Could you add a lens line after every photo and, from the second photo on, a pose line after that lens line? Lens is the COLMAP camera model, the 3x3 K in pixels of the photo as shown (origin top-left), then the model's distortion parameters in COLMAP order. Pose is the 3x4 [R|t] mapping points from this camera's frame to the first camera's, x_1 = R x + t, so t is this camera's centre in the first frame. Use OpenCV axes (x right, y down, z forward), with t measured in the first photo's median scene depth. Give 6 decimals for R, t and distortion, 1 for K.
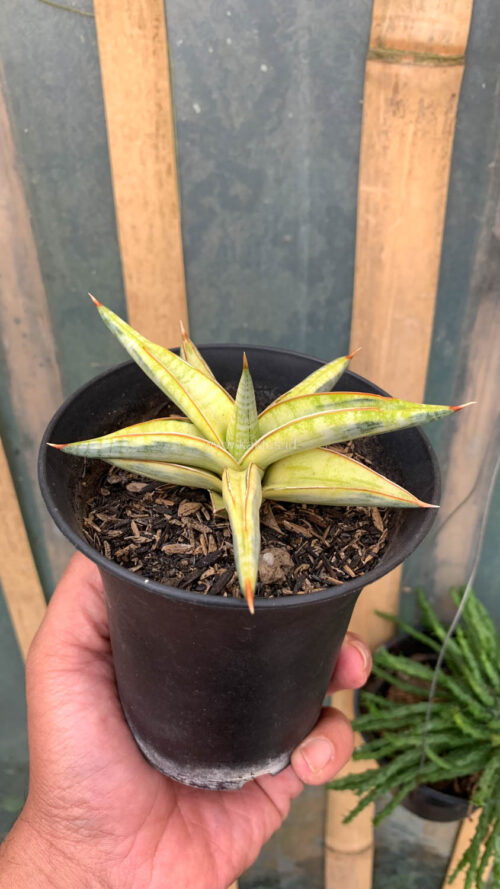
lens RADIAL K [[703.1, 0, 250.6], [0, 703.1, 440.6], [0, 0, 1]] dist [-0.009675, 0.006328]
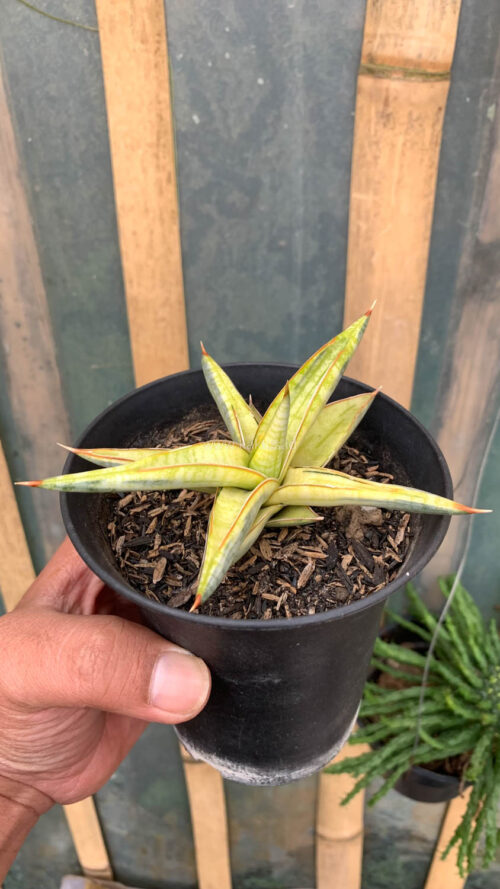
lens RADIAL K [[706.5, 0, 249.1], [0, 706.5, 442.6], [0, 0, 1]] dist [-0.008424, 0.003016]
pose [[0.998885, -0.015403, 0.044626, -0.049940], [0.015523, 0.999877, -0.002348, 0.009719], [-0.044584, 0.003038, 0.999001, -0.046103]]
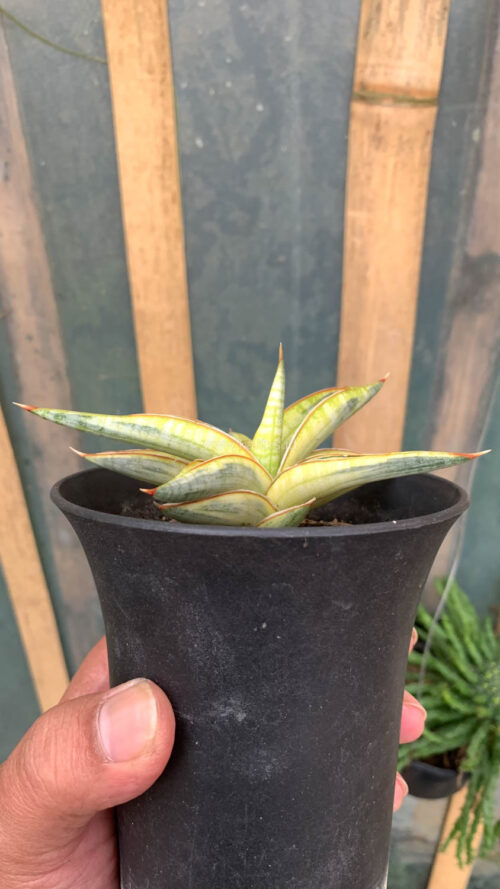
lens RADIAL K [[715.5, 0, 250.4], [0, 715.5, 444.1], [0, 0, 1]] dist [-0.007534, -0.000949]
pose [[0.998520, -0.022993, 0.049285, -0.060180], [0.024125, 0.999456, -0.022497, 0.027150], [-0.048741, 0.023653, 0.998531, -0.113701]]
